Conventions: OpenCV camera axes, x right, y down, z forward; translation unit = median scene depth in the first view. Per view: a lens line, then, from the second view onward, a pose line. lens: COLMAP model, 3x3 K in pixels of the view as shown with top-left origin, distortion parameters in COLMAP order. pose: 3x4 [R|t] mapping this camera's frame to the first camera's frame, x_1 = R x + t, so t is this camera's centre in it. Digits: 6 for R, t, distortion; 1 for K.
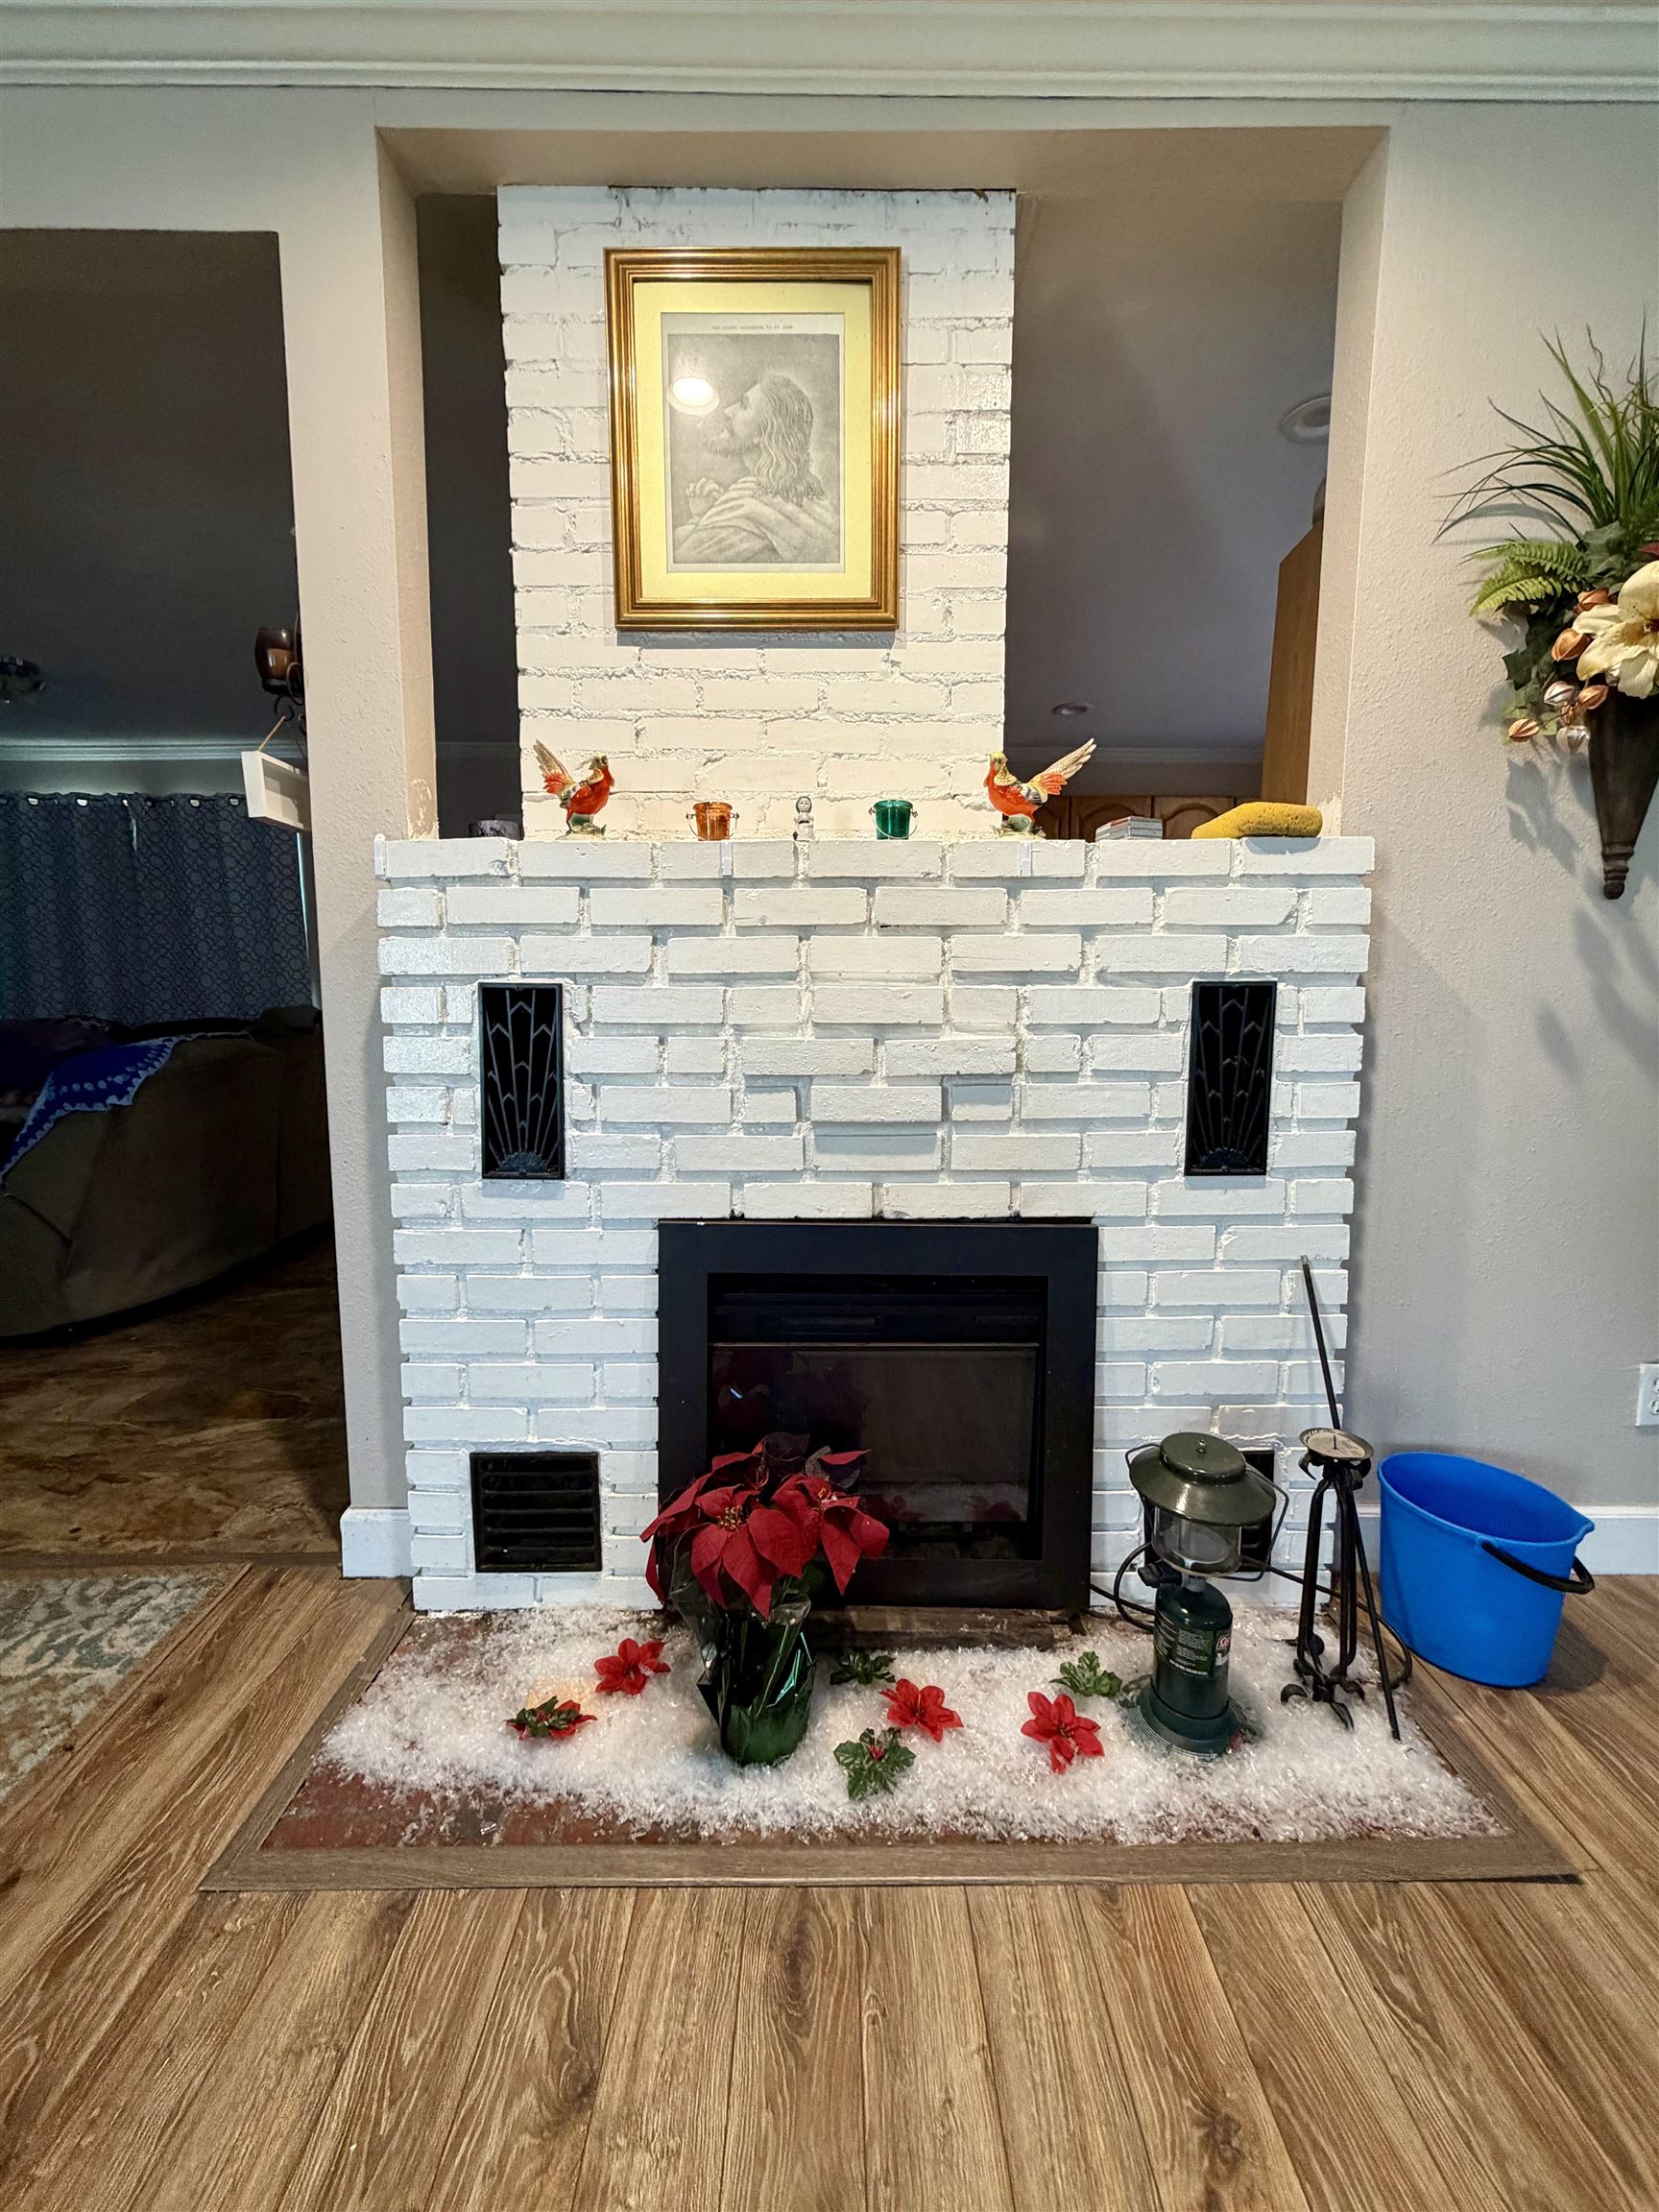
lens RADIAL K [[877.3, 0, 829.4], [0, 877.3, 1099.2], [0, 0, 1]] dist [0.000246, -0.000418]
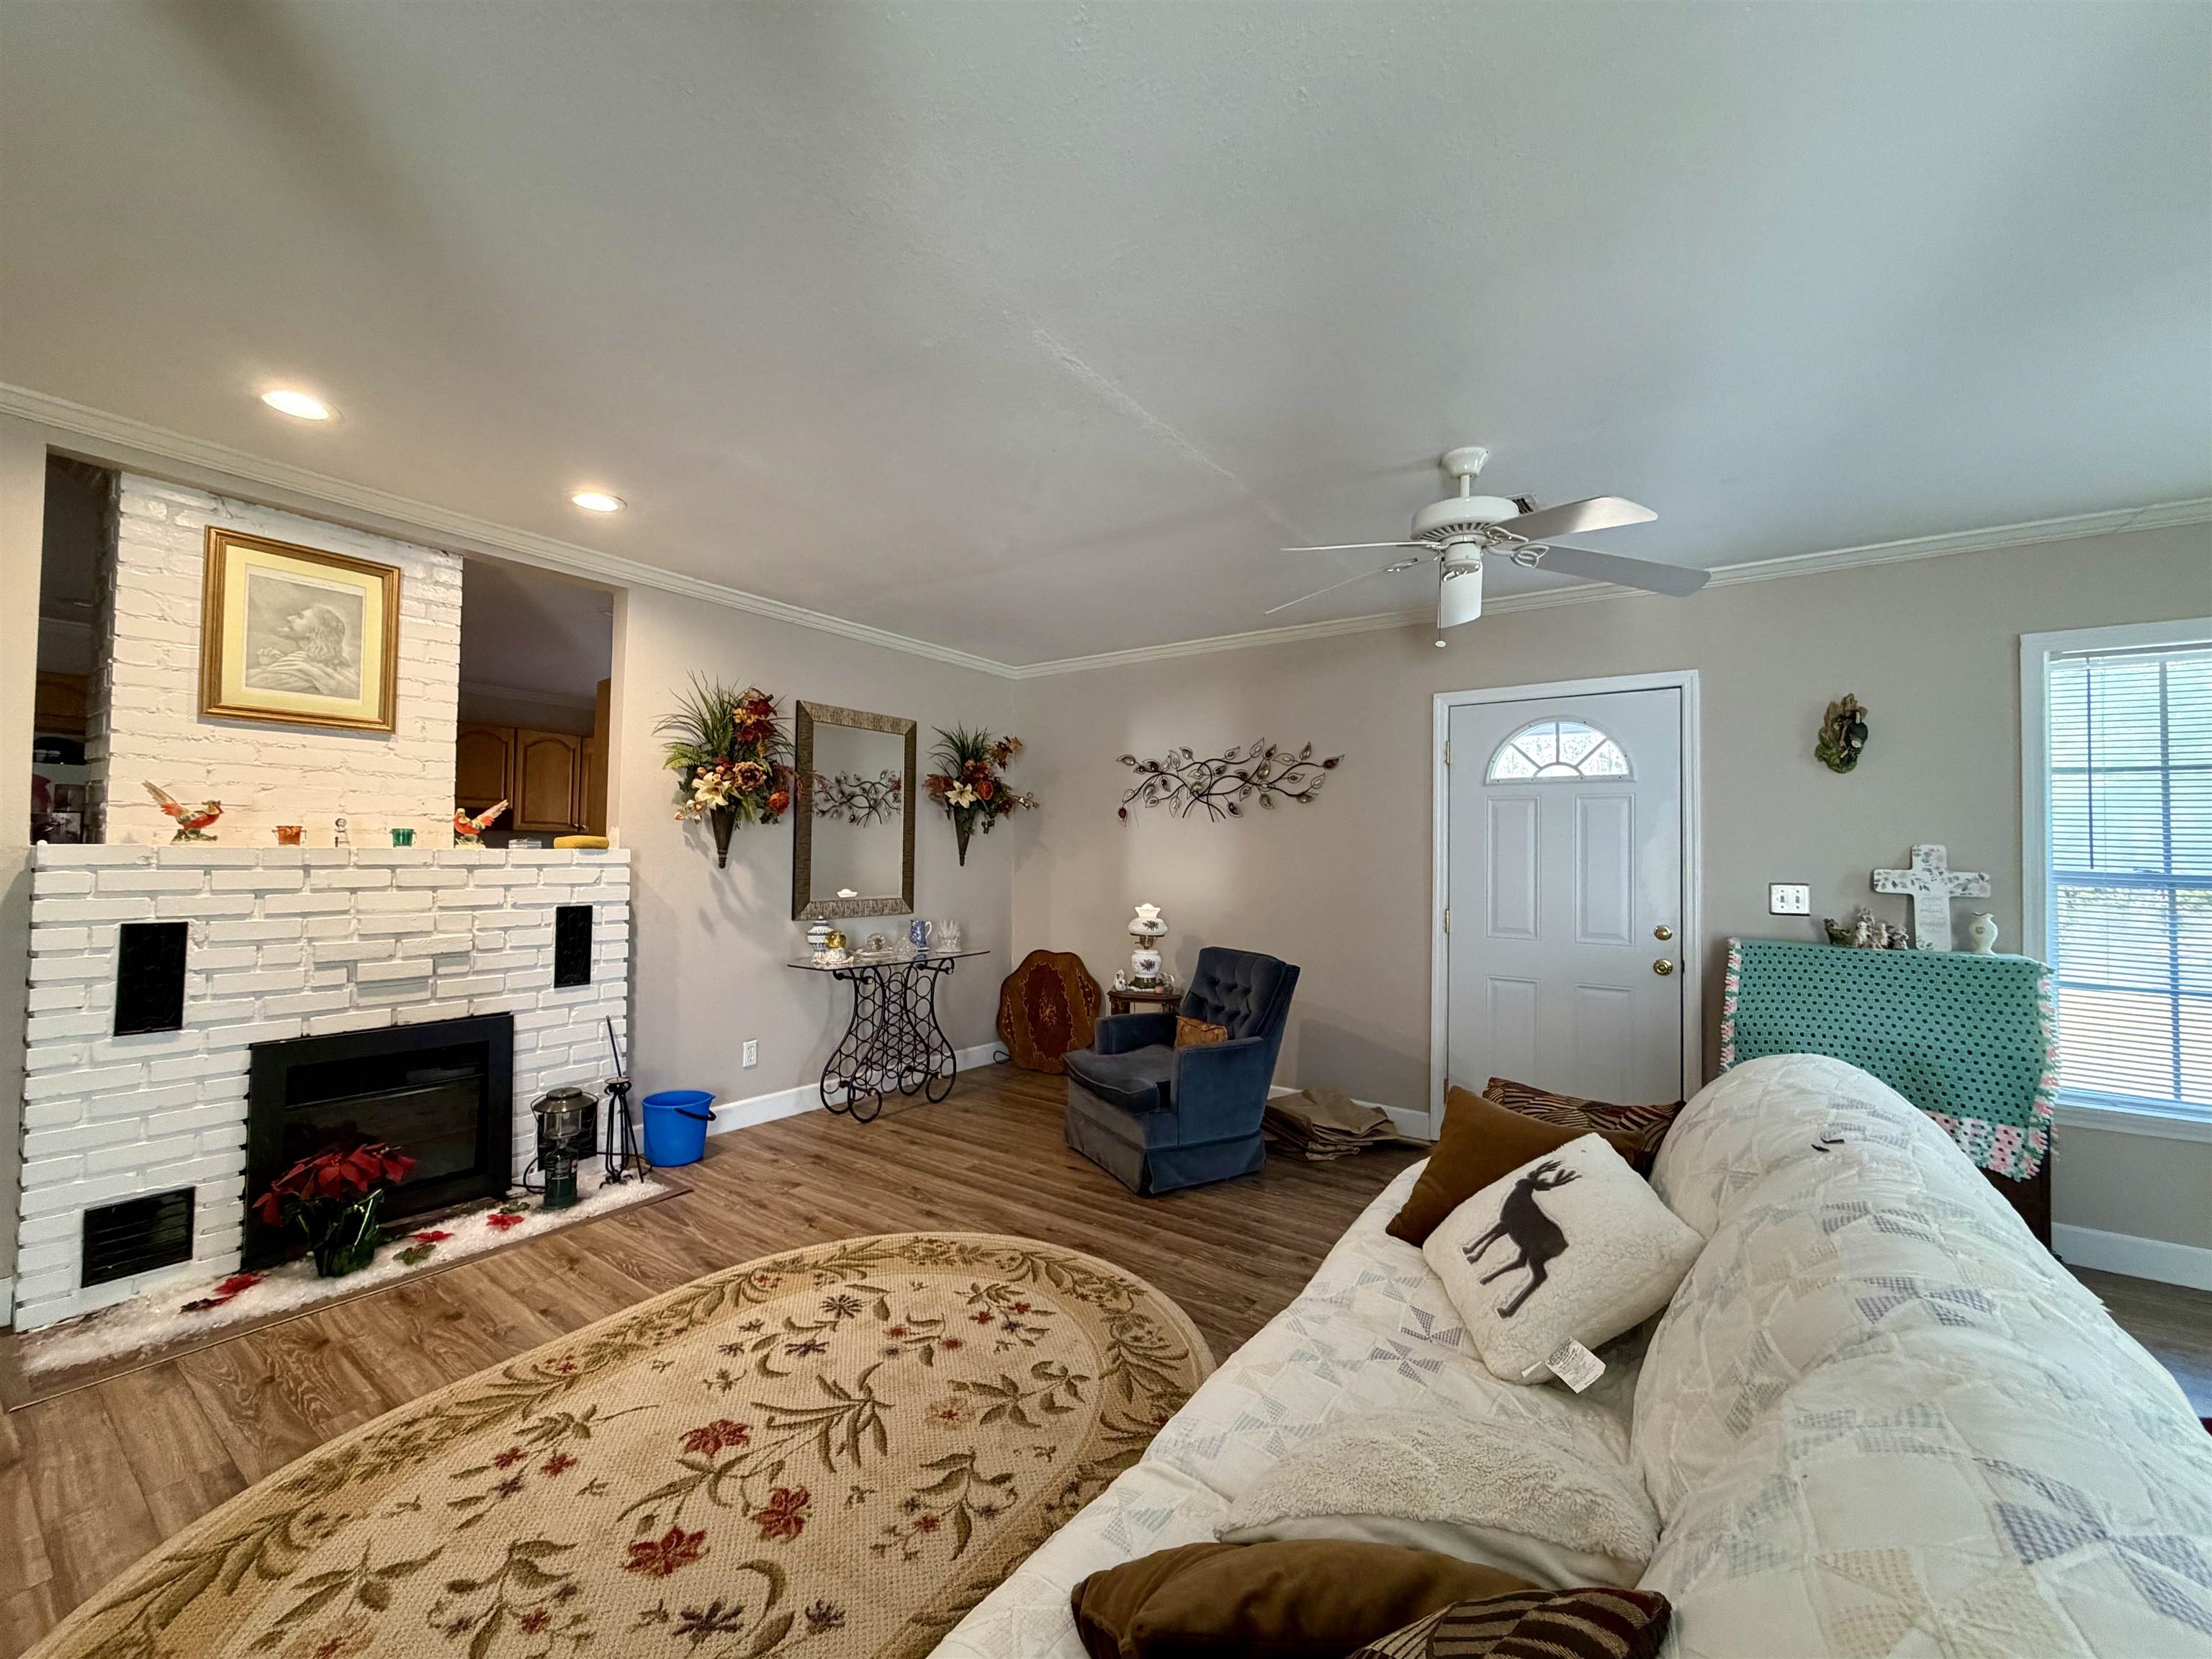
lens RADIAL K [[877.3, 0, 1099.6], [0, 877.3, 831.8], [0, 0, 1]] dist [0.000246, -0.000418]
pose [[0.579338, 0.029035, 0.814570, -0.690763], [0.076071, 0.993077, -0.089501, -0.007495], [-0.811530, 0.113816, 0.573118, -1.617938]]
